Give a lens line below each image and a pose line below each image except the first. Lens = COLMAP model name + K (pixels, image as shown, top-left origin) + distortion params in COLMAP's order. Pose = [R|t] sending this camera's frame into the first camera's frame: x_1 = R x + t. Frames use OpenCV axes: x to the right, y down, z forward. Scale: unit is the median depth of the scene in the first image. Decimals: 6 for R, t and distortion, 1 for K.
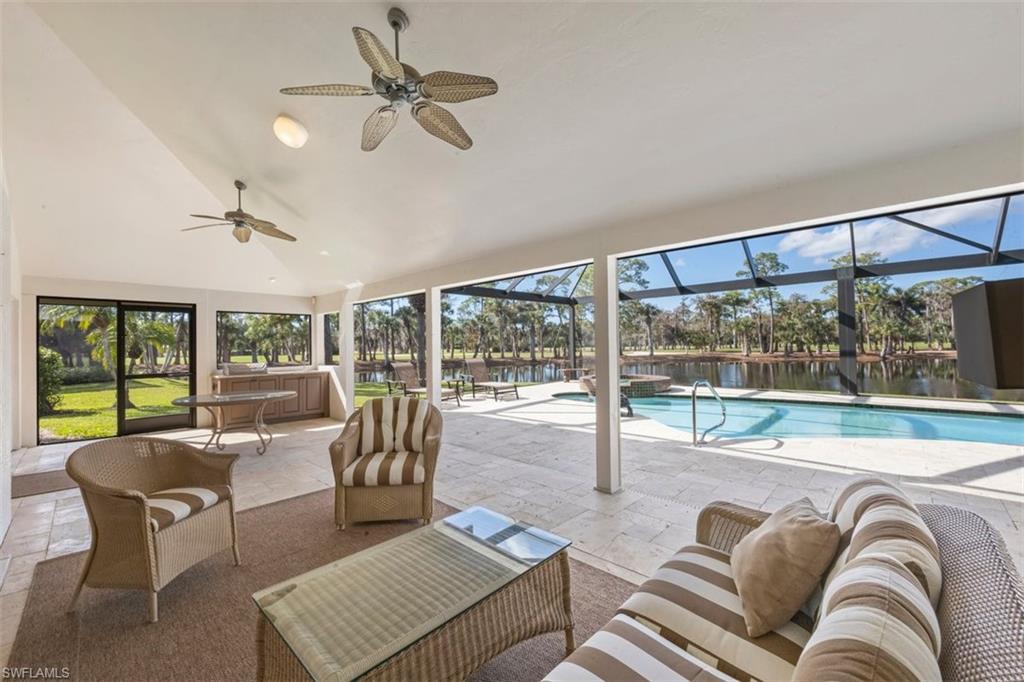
lens RADIAL K [[409.0, 0, 515.2], [0, 409.0, 342.1], [0, 0, 1]] dist [-0.011138, 0.000293]
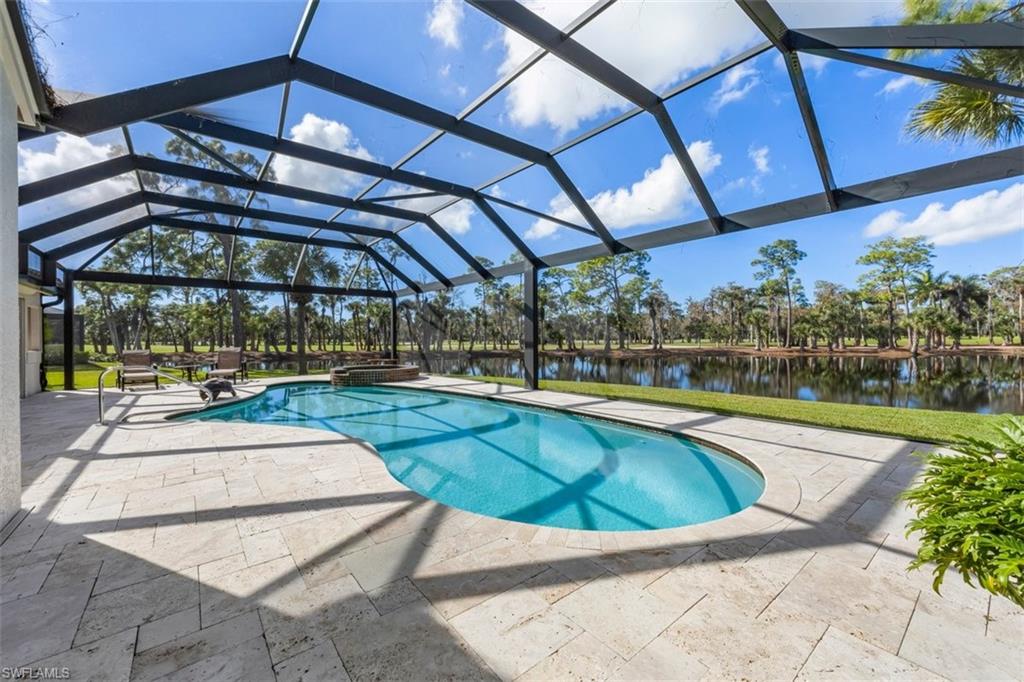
lens RADIAL K [[409.0, 0, 512.7], [0, 409.0, 339.1], [0, 0, 1]] dist [-0.011138, 0.000293]
pose [[0.992470, 0.005964, -0.122343, 0.116544], [-0.004519, 0.999917, 0.012081, -0.000438], [0.122404, -0.011437, 0.992414, -0.002317]]
